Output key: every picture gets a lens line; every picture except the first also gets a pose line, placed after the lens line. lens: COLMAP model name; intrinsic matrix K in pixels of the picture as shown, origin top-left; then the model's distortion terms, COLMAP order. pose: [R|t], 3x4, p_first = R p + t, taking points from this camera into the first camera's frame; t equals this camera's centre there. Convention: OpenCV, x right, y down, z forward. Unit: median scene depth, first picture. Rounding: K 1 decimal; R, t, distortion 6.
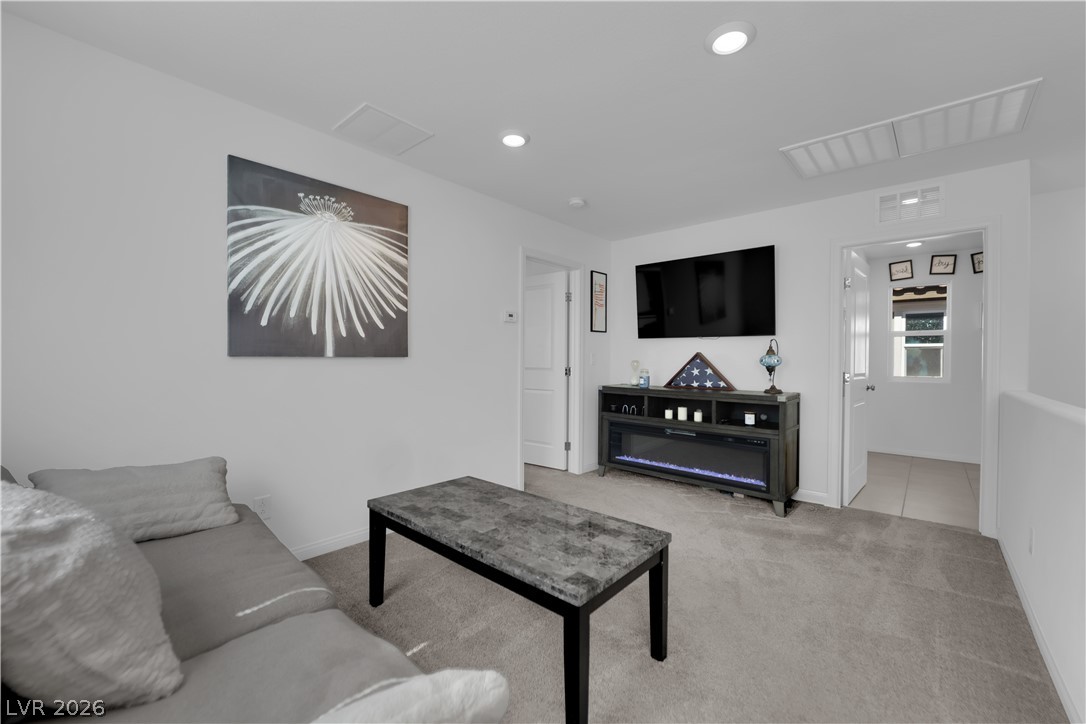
lens RADIAL K [[439.1, 0, 543.0], [0, 439.1, 362.0], [0, 0, 1]] dist [-0.007905, -0.000016]
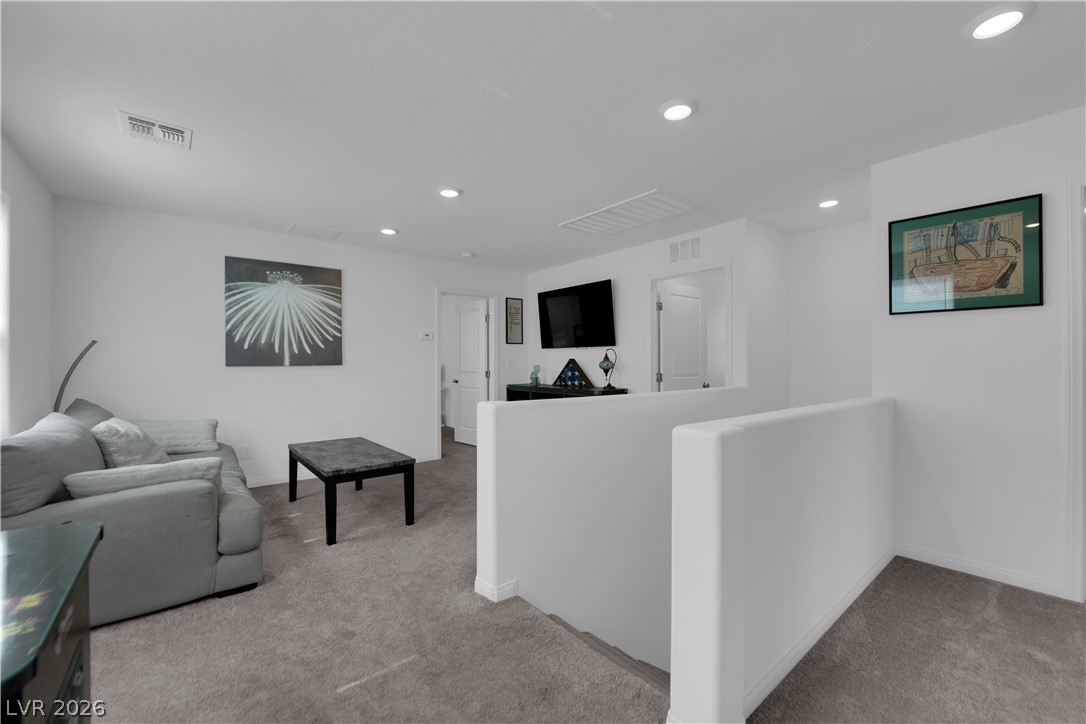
lens RADIAL K [[439.1, 0, 543.0], [0, 439.1, 362.0], [0, 0, 1]] dist [-0.007905, -0.000016]
pose [[0.987748, -0.009504, -0.155769, 0.713394], [0.008110, 0.999921, -0.009581, -0.001606], [0.155847, 0.008201, 0.987747, -0.487710]]
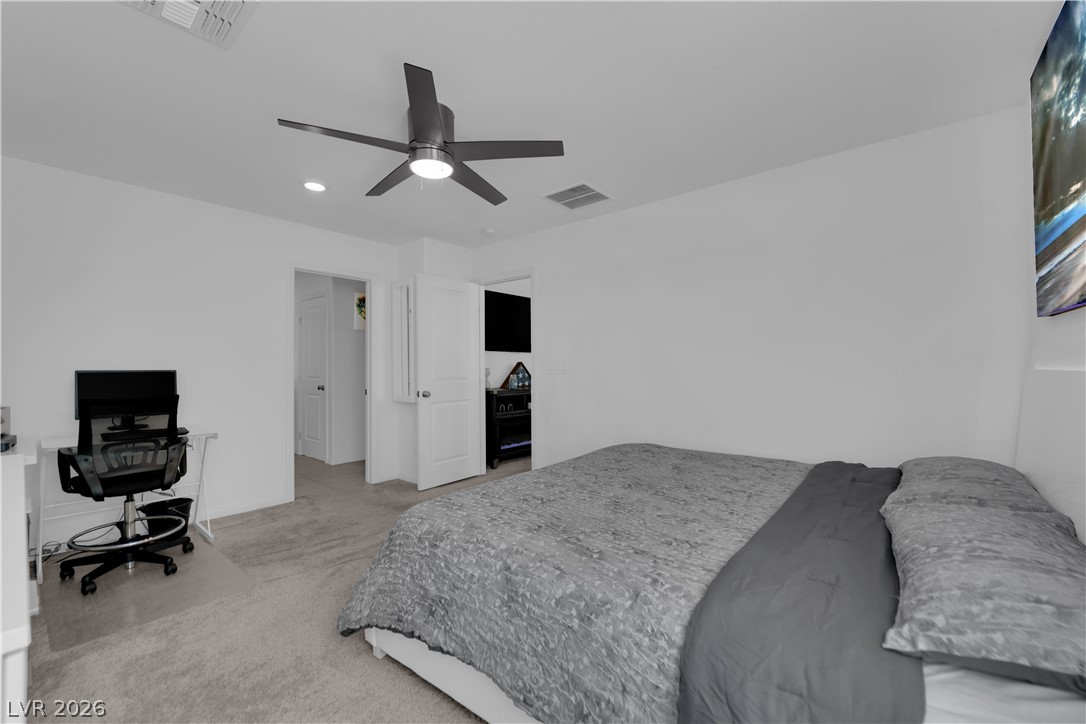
lens RADIAL K [[439.1, 0, 543.0], [0, 439.1, 362.0], [0, 0, 1]] dist [-0.007905, -0.000016]
pose [[-0.044947, -0.000455, 0.998989, -1.644715], [0.011982, 0.999928, 0.000995, -0.034000], [-0.998918, 0.012014, -0.044938, 1.484459]]
